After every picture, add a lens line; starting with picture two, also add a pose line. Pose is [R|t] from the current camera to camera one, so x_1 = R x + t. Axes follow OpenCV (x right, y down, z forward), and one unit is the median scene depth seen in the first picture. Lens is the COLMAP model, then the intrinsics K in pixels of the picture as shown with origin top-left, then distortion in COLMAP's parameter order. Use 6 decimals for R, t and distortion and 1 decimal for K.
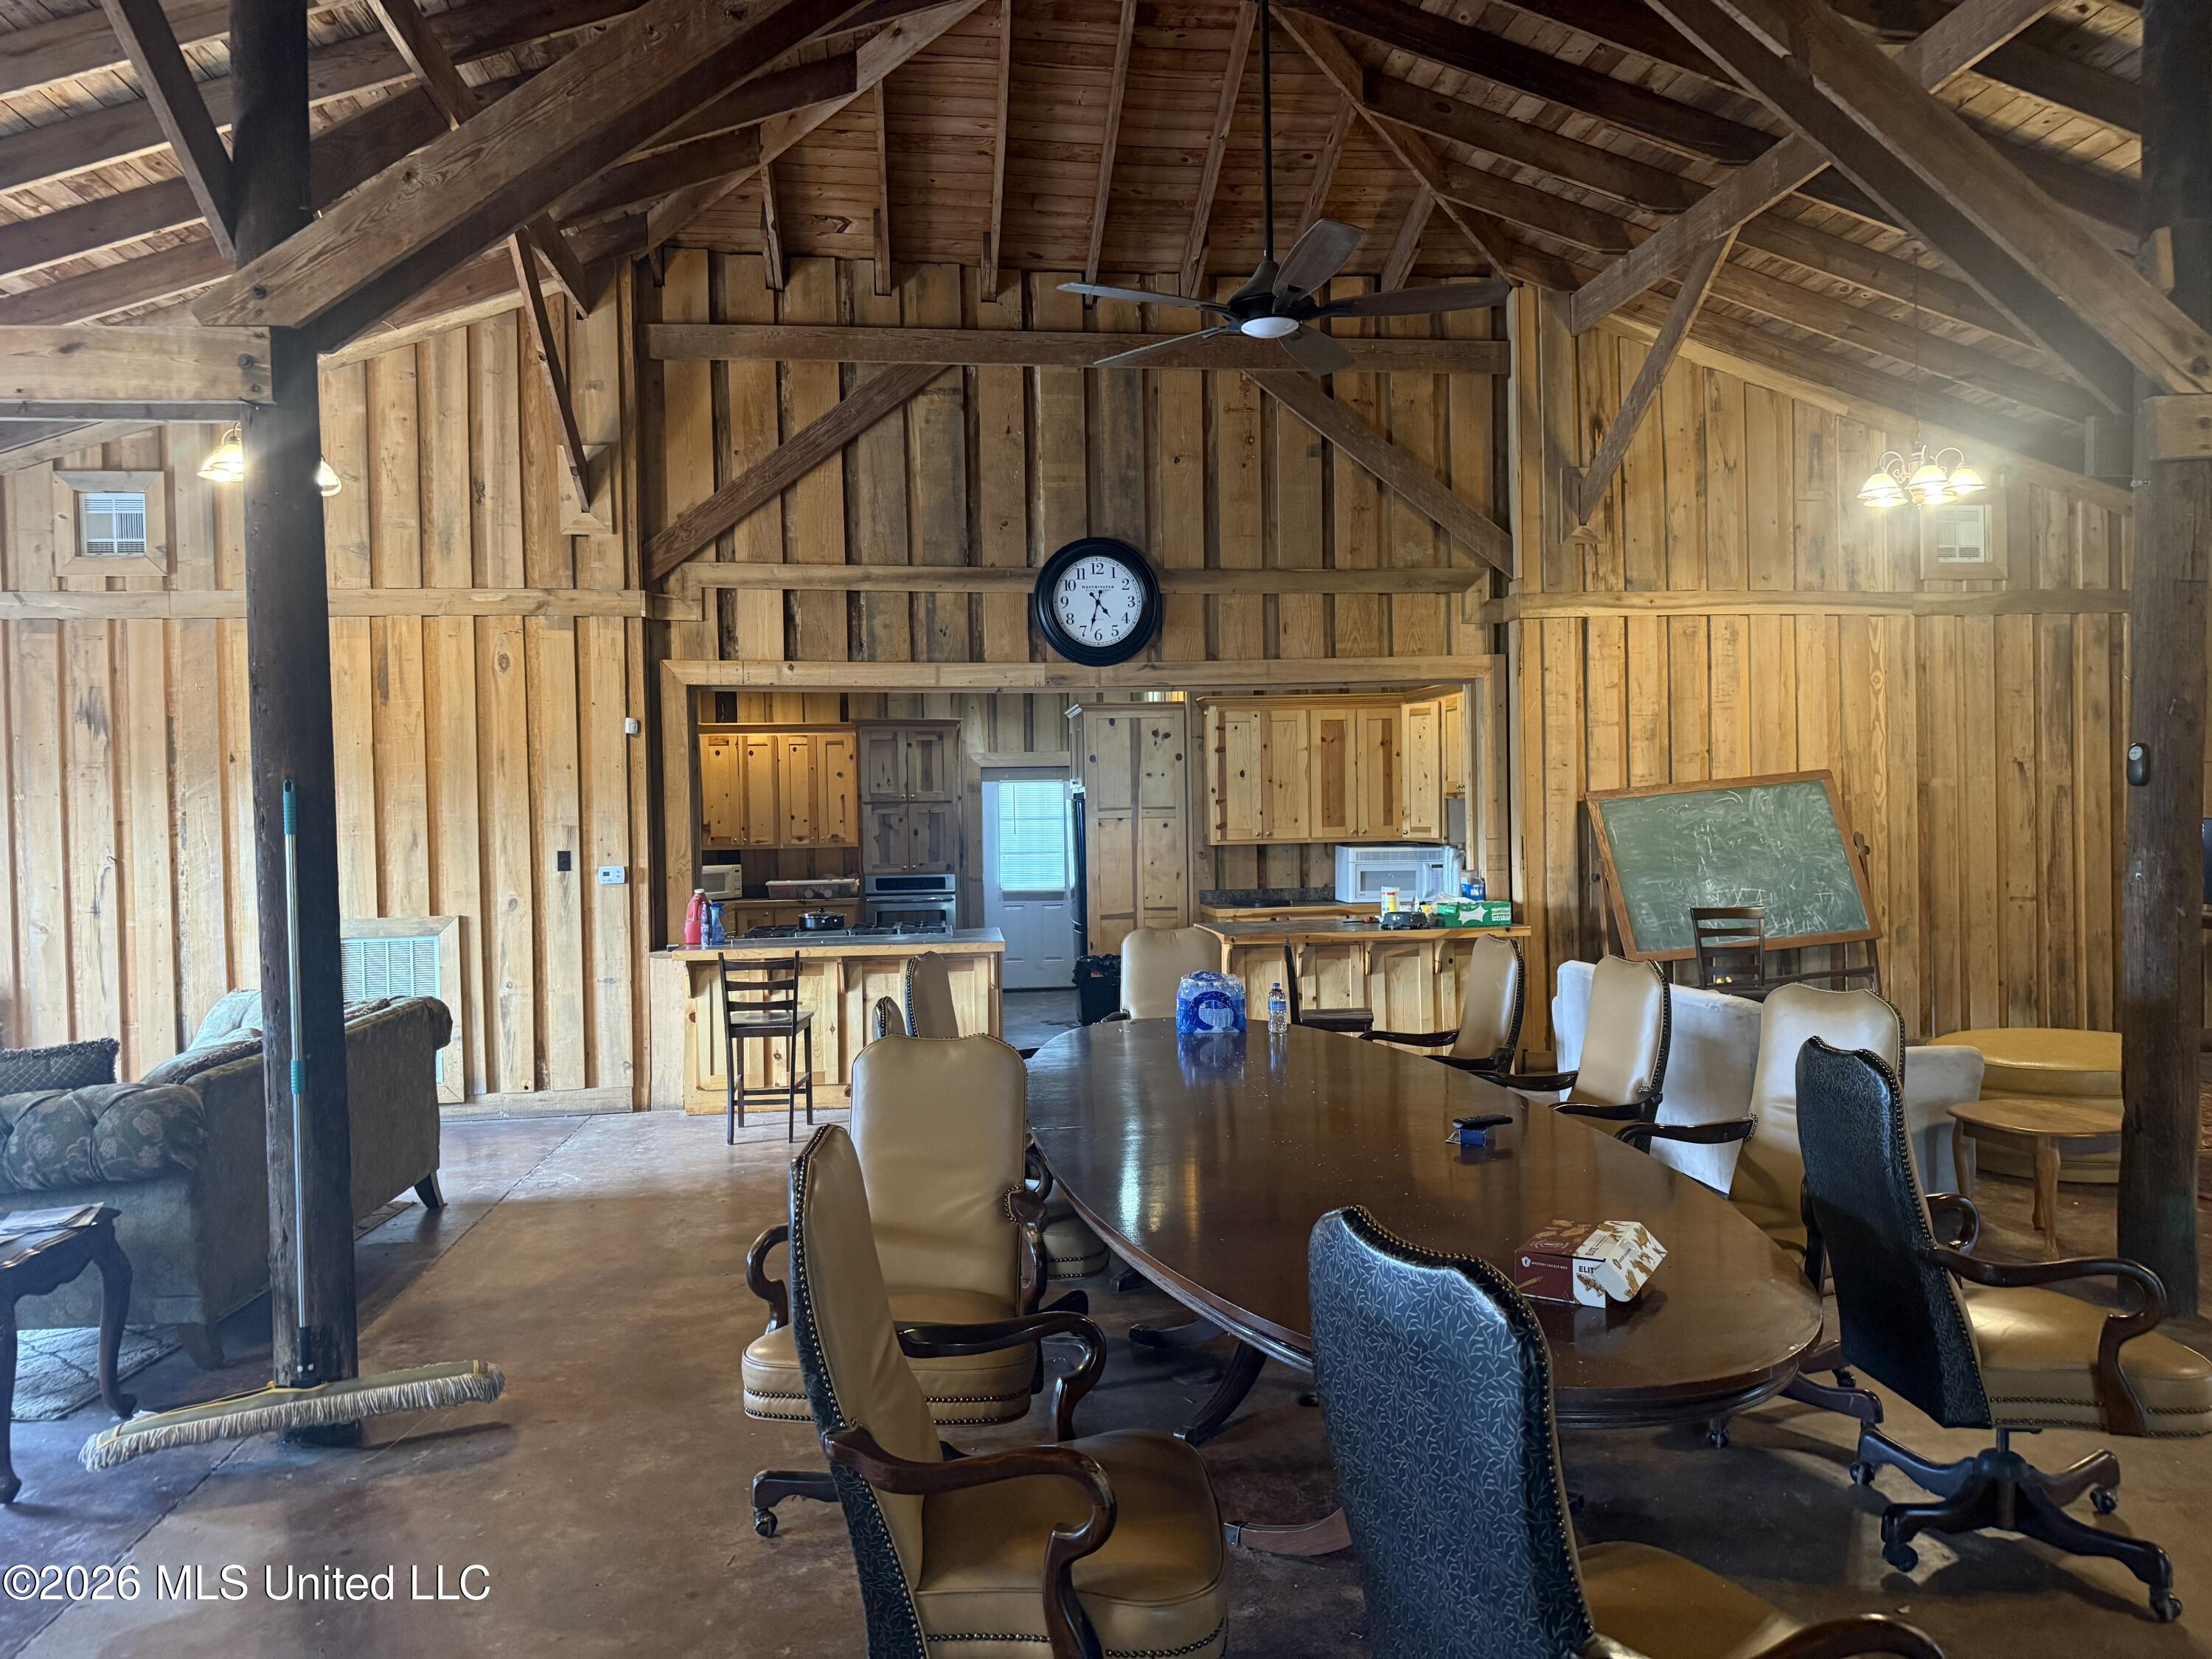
lens RADIAL K [[1547.8, 0, 1106.0], [0, 1547.8, 829.5], [0, 0, 1]] dist [0.041696, -0.065866]
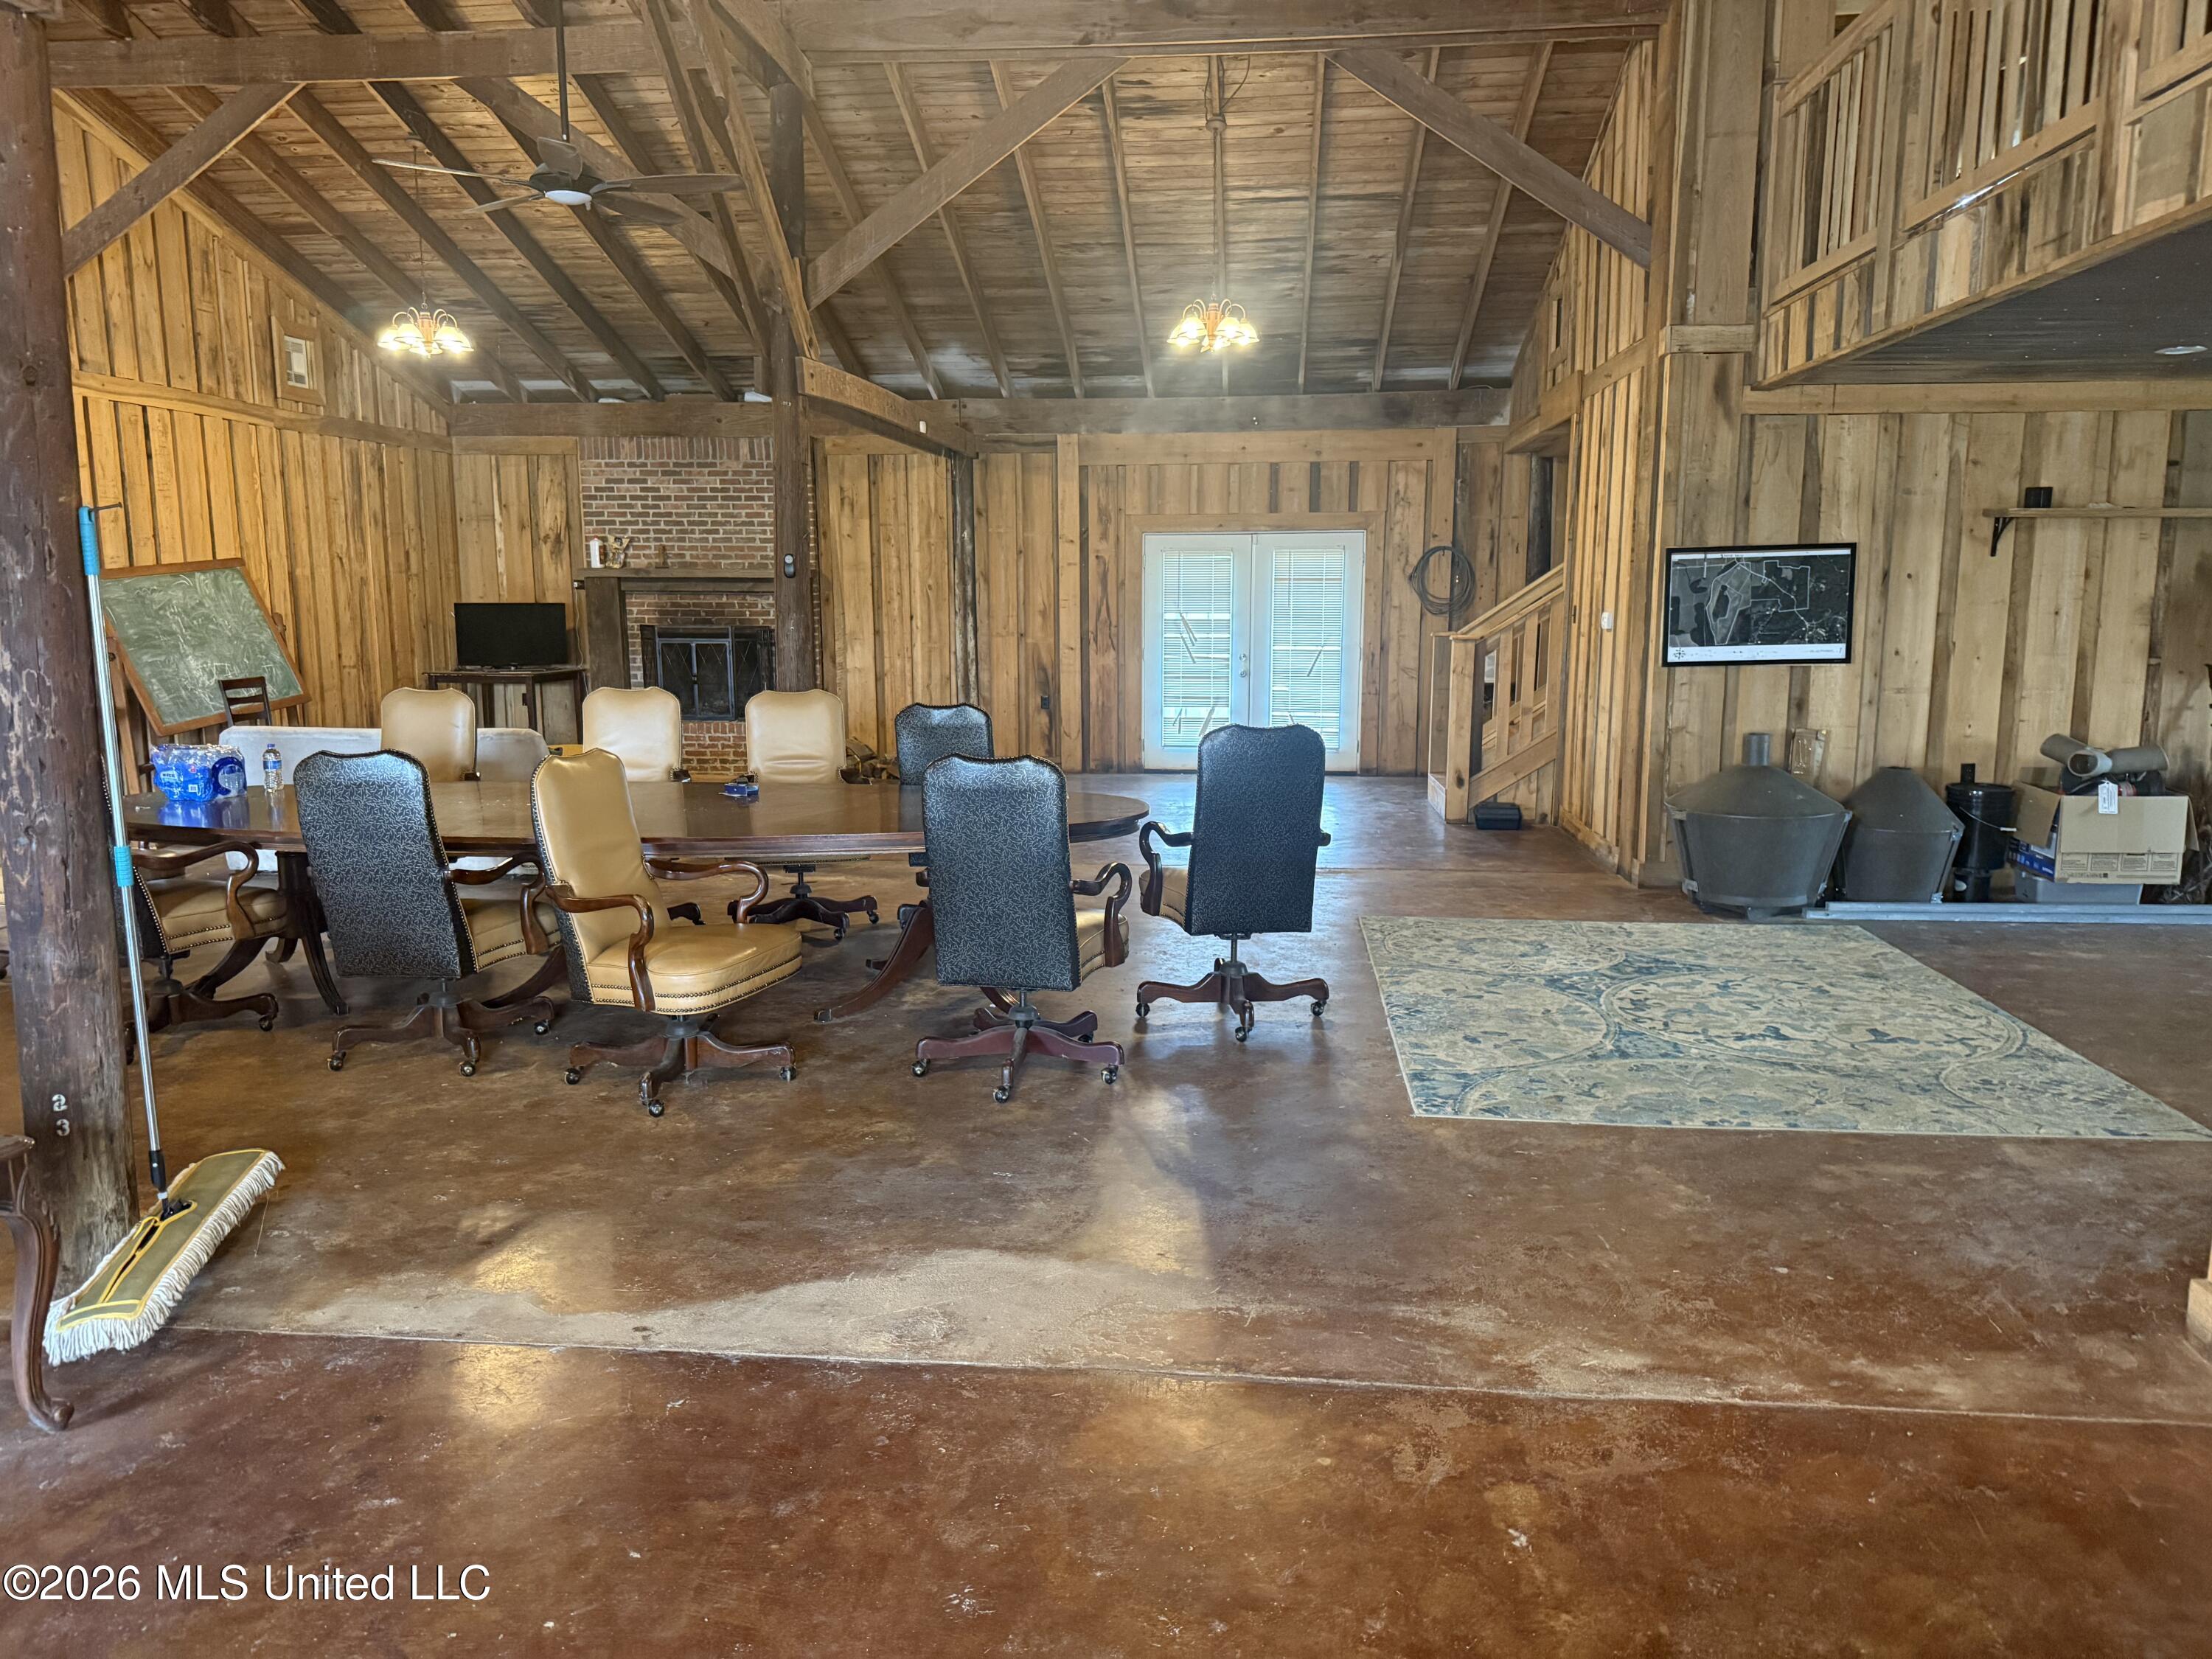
lens RADIAL K [[1529.8, 0, 1106.8], [0, 1529.8, 838.8], [0, 0, 1]] dist [0.001252, -0.002507]
pose [[0.225601, -0.140886, 0.963979, -0.512647], [0.008490, 0.989735, 0.142663, 0.010874], [-0.974183, -0.024001, 0.224482, 0.122530]]
